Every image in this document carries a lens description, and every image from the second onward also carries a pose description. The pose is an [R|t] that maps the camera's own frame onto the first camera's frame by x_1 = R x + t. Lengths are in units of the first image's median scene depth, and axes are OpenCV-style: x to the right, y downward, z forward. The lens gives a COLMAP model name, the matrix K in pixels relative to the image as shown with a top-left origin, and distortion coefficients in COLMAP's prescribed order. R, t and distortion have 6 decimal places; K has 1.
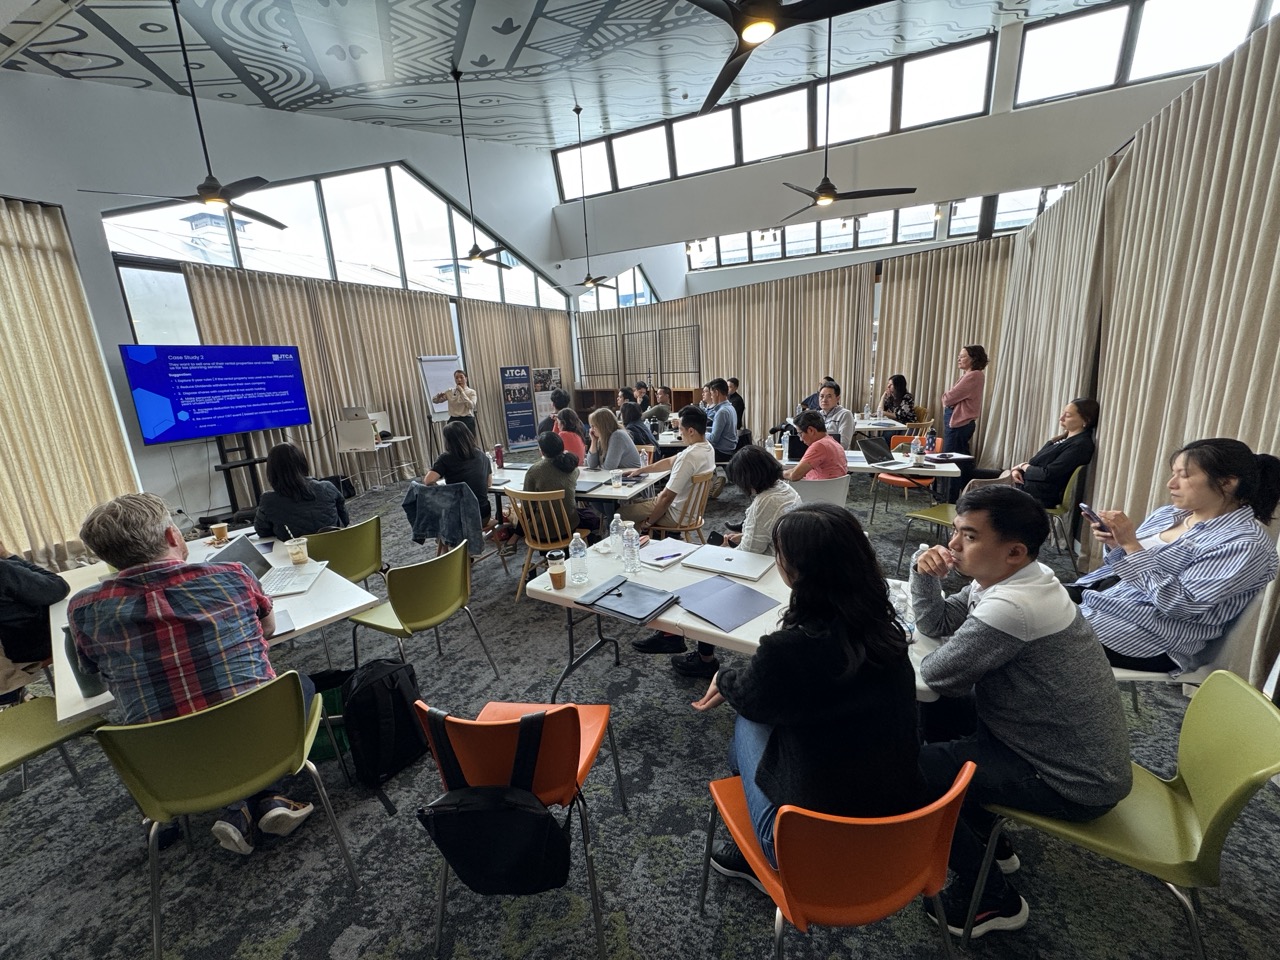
lens RADIAL K [[512.1, 0, 639.1], [0, 512.1, 477.6], [0, 0, 1]] dist [0.000203, -0.000211]
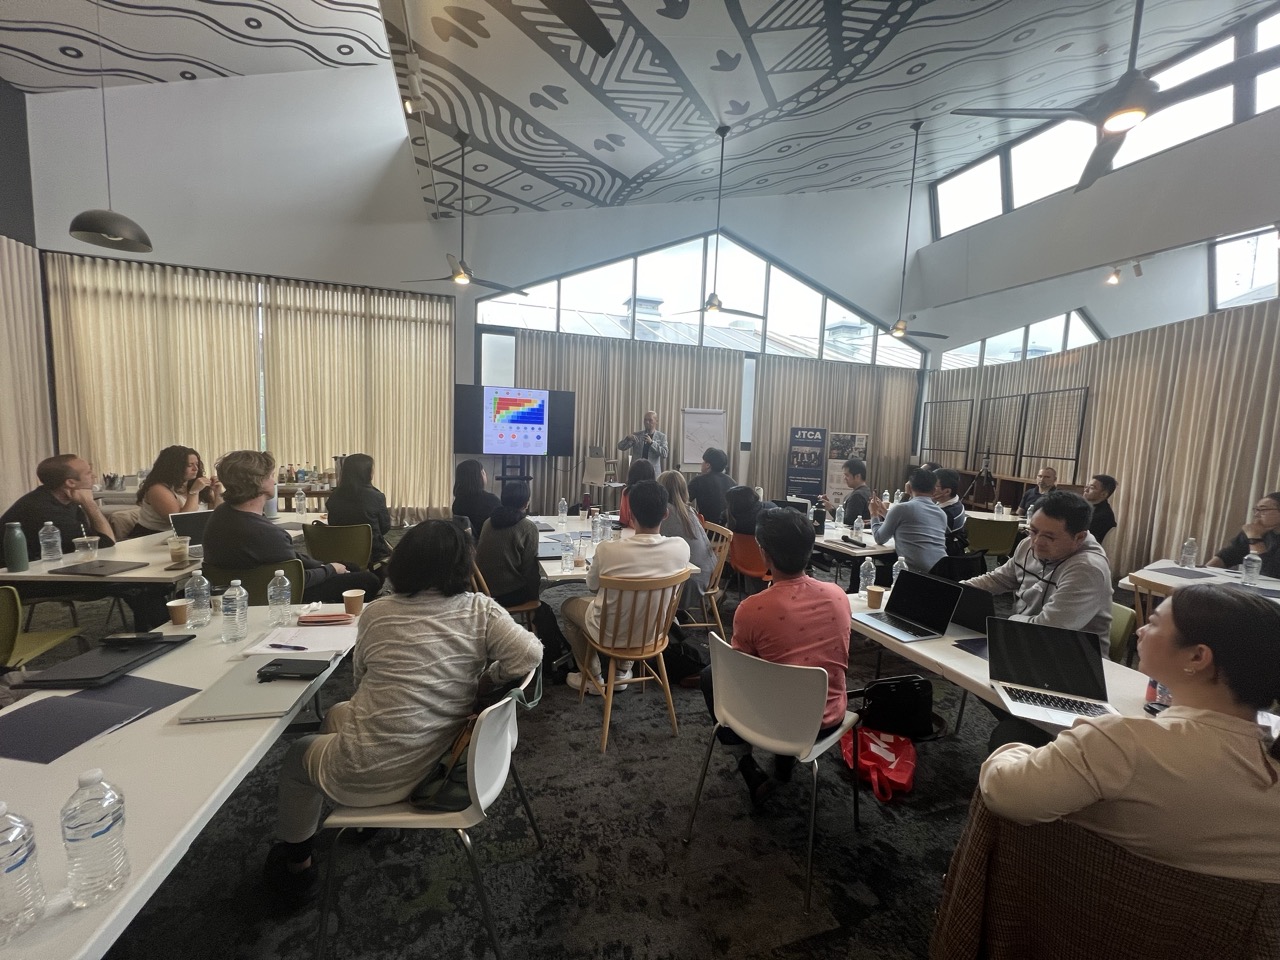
lens RADIAL K [[518.6, 0, 638.8], [0, 518.6, 484.3], [0, 0, 1]] dist [-0.000690, 0.000328]
pose [[0.677666, 0.149626, -0.719986, 0.220889], [-0.234309, 0.971985, -0.018541, -0.036062], [0.697042, 0.181264, 0.693740, 0.188246]]
